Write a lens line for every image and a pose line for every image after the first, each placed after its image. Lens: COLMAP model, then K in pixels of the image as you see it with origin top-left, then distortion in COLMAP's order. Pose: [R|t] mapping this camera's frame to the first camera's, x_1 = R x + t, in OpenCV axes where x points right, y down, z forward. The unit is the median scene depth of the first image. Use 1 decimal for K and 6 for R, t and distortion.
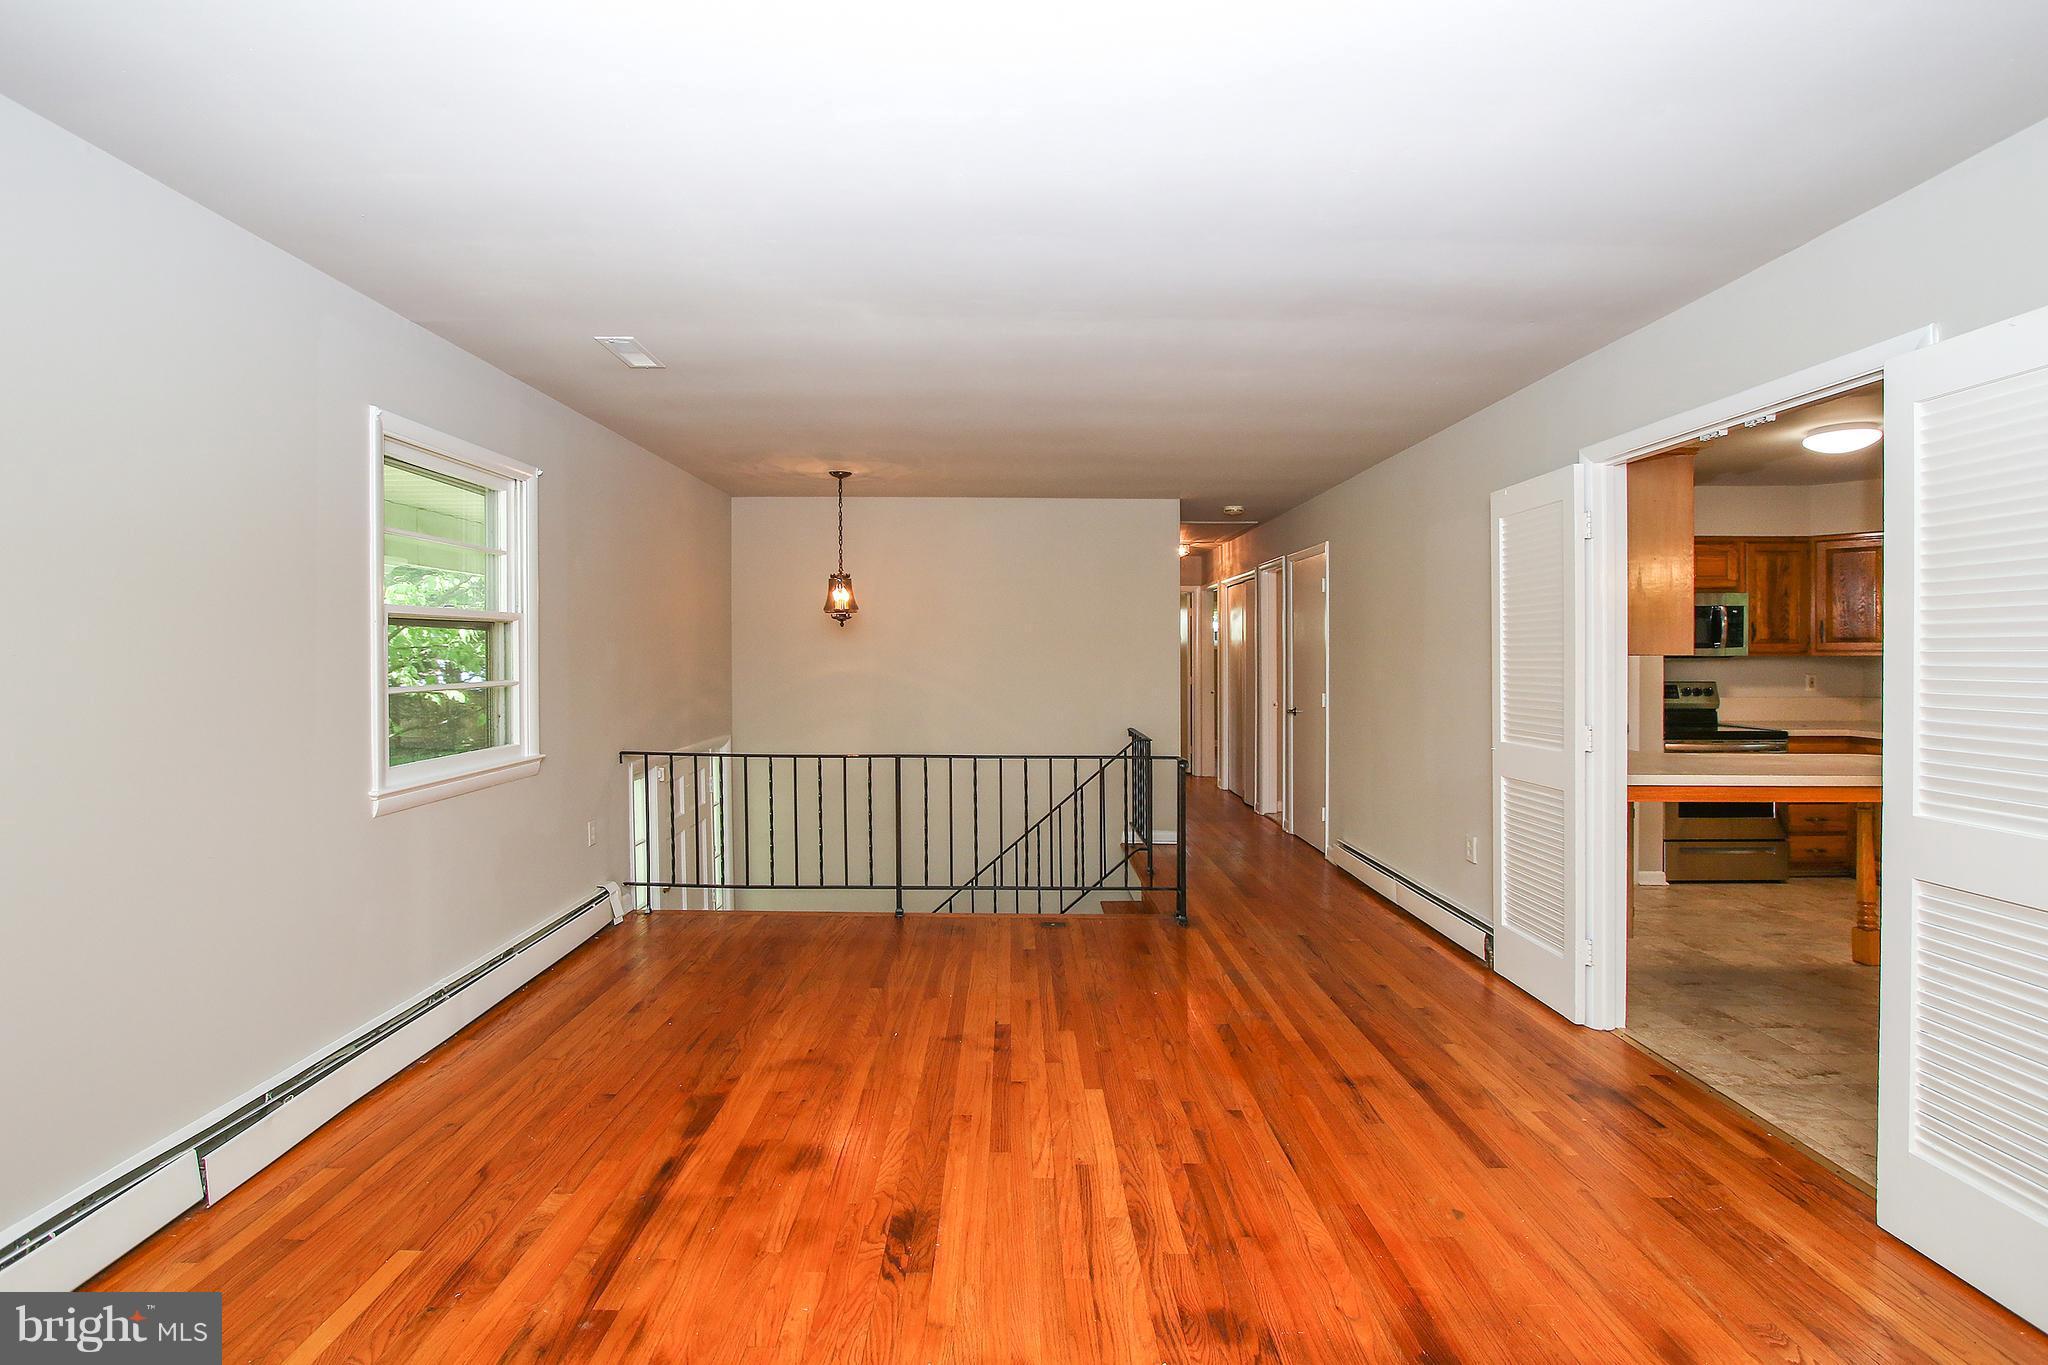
lens RADIAL K [[1025.0, 0, 1015.2], [0, 1025.0, 660.4], [0, 0, 1]] dist [-0.010630, -0.000738]
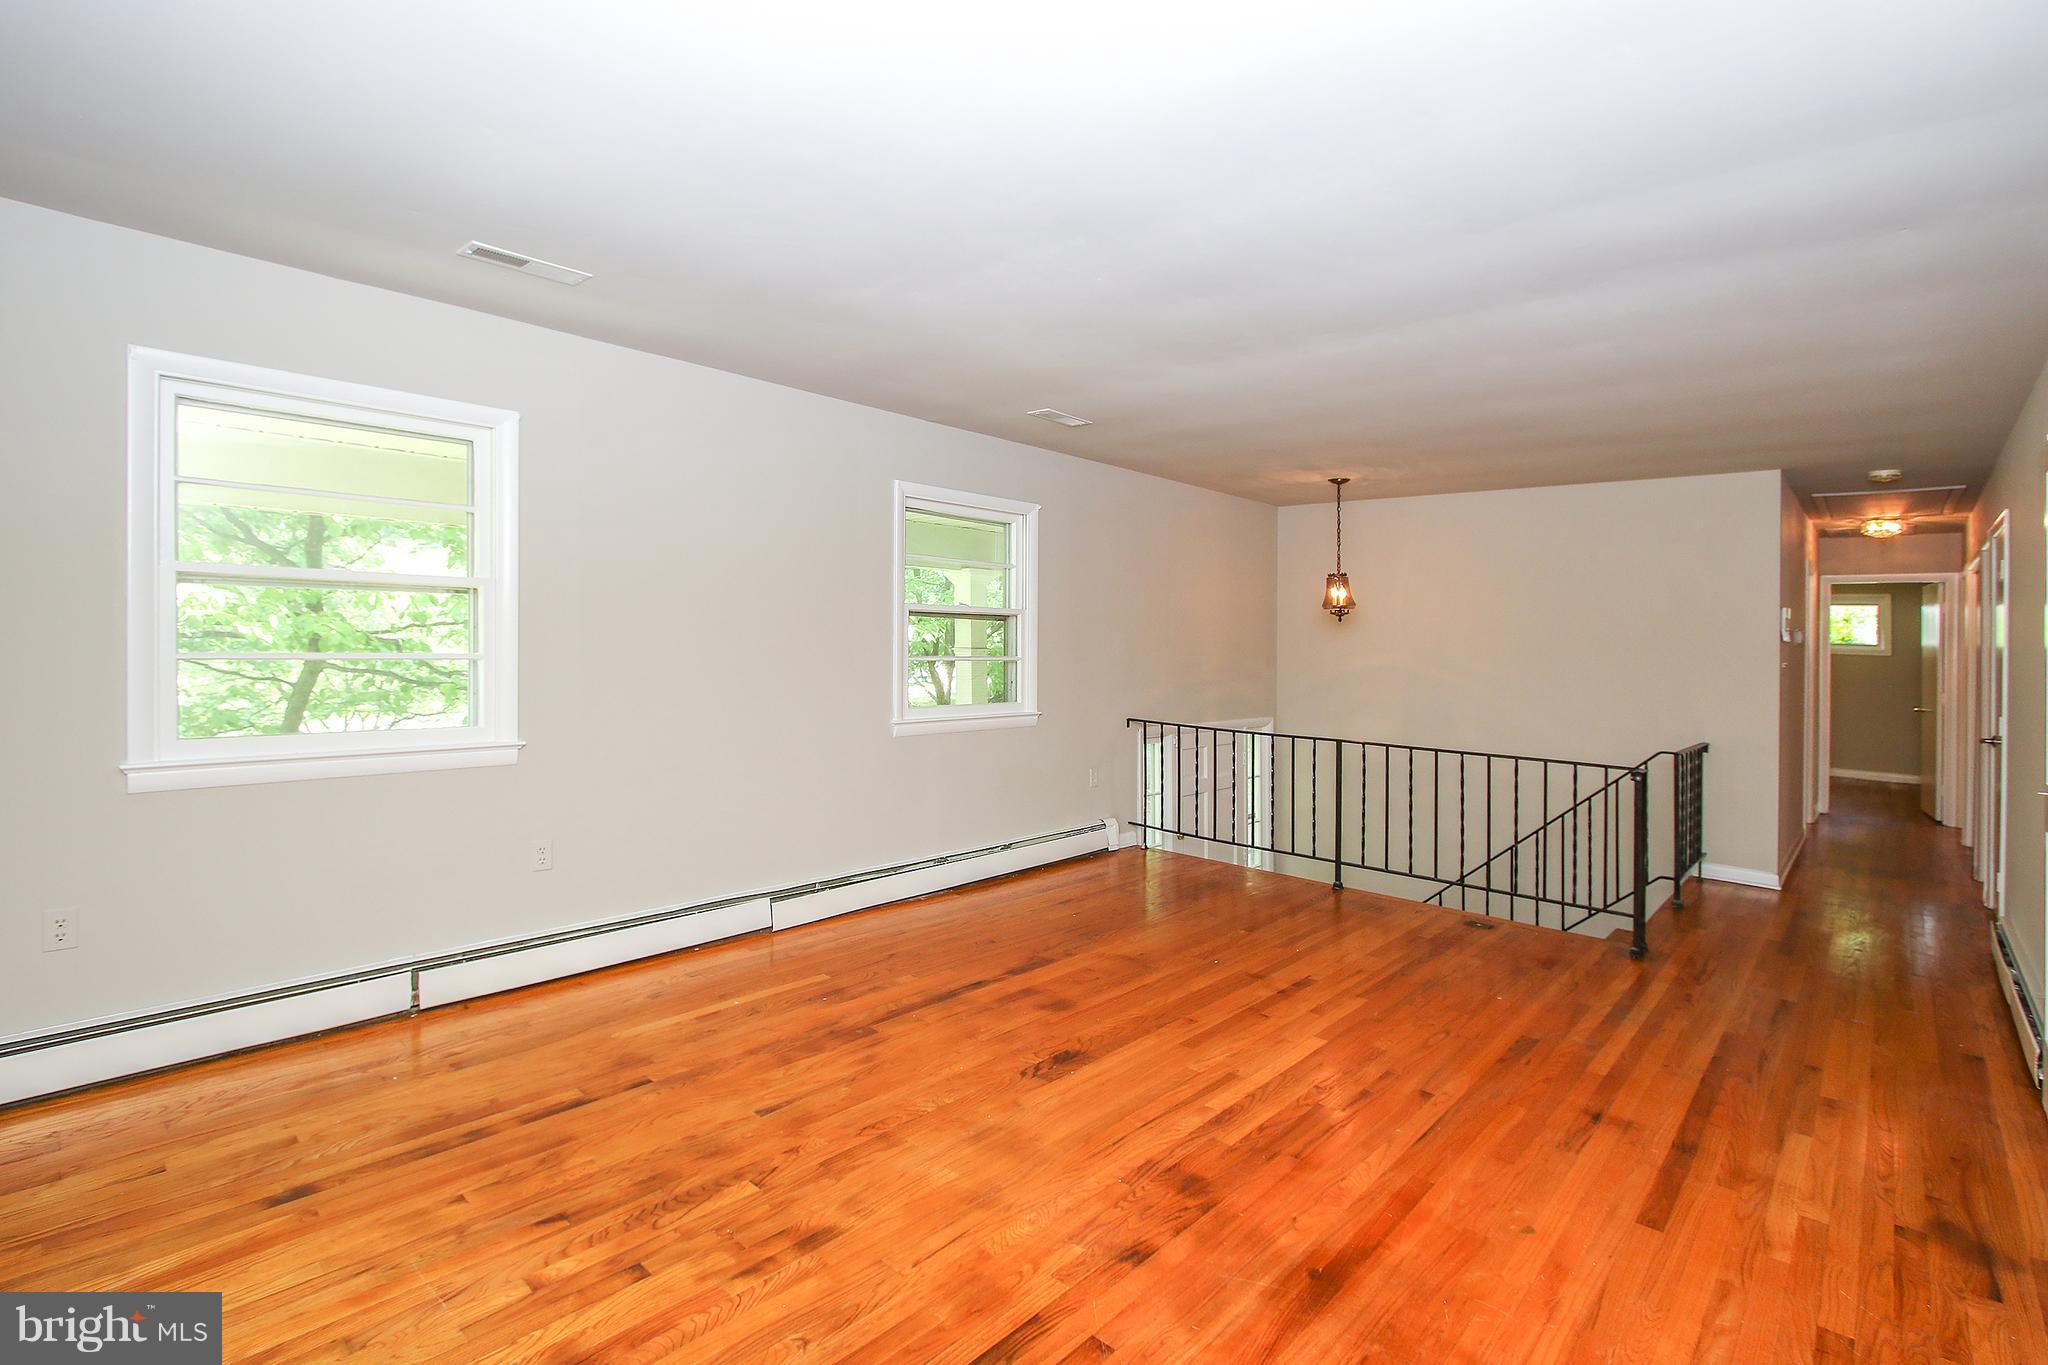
lens RADIAL K [[976.2, 0, 971.9], [0, 976.2, 681.5], [0, 0, 1]] dist [-0.020363, 0.005323]
pose [[0.717303, 0.049278, -0.695017, 0.486029], [-0.029369, 0.998748, 0.040502, -0.000346], [0.696142, -0.008640, 0.717852, -0.017503]]
